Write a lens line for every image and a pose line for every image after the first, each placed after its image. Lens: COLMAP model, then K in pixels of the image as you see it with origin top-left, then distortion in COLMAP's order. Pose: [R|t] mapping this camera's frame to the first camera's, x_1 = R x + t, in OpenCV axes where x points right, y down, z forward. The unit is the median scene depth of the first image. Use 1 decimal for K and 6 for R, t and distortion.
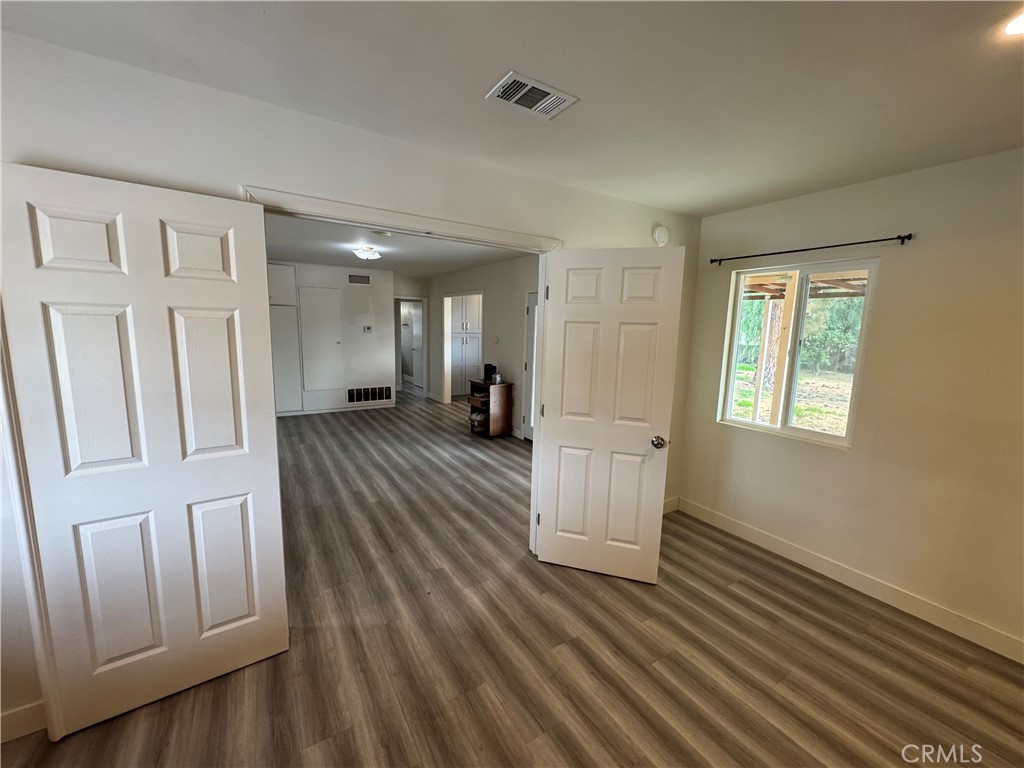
lens RADIAL K [[407.8, 0, 512.0], [0, 407.8, 385.7], [0, 0, 1]] dist [-0.000772, -0.000073]
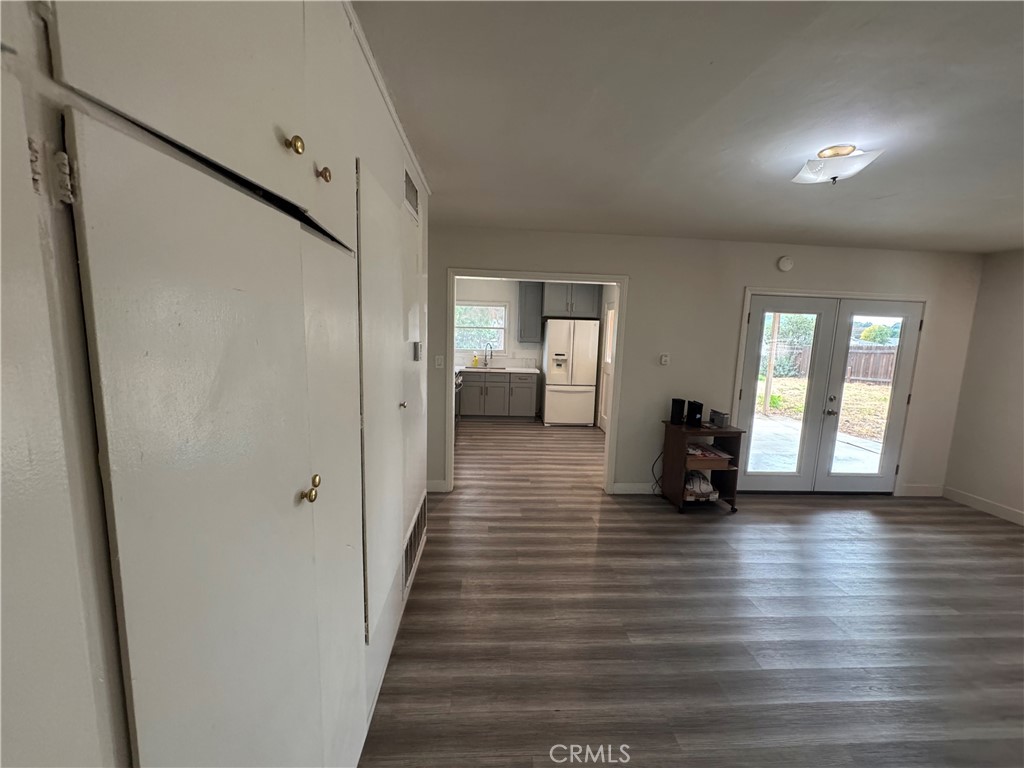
lens RADIAL K [[407.8, 0, 512.0], [0, 407.8, 385.7], [0, 0, 1]] dist [-0.000772, -0.000073]
pose [[0.484279, -0.126071, 0.865783, -0.913153], [0.109384, 0.990524, 0.083051, -0.194123], [-0.868049, 0.054483, 0.493480, 1.150548]]
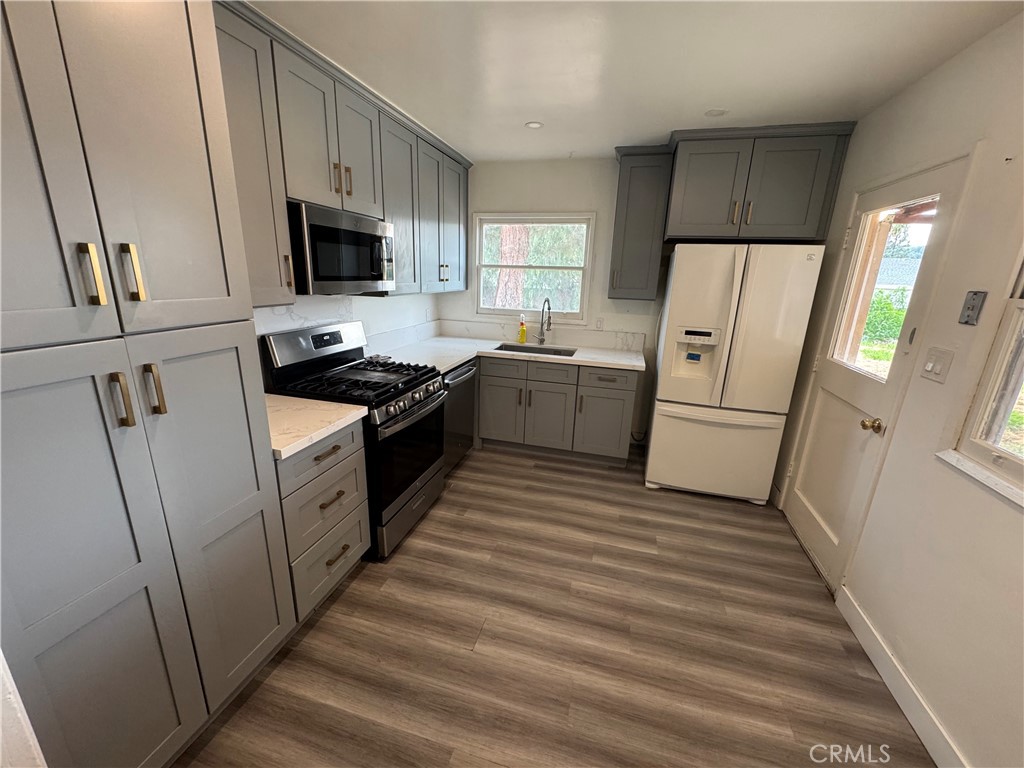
lens RADIAL K [[407.8, 0, 512.0], [0, 407.8, 385.7], [0, 0, 1]] dist [-0.000772, -0.000073]
pose [[0.739904, -0.180461, 0.648056, -0.189132], [0.082244, 0.980387, 0.179103, -0.217100], [-0.667666, -0.079220, 0.740234, 1.436269]]
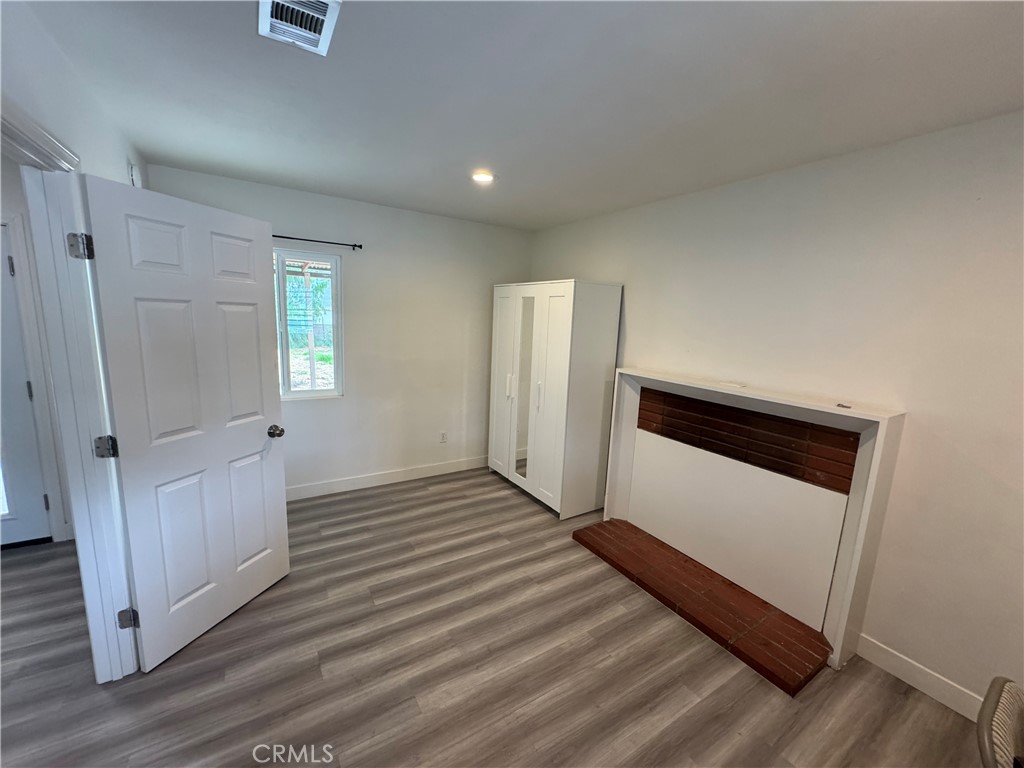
lens RADIAL K [[404.8, 0, 512.4], [0, 404.8, 386.7], [0, 0, 1]] dist [-0.001011, 0.000018]
pose [[0.005756, -0.196858, 0.980415, -0.270111], [0.101194, 0.975513, 0.195279, -0.044831], [-0.994850, 0.098088, 0.025536, 0.211641]]
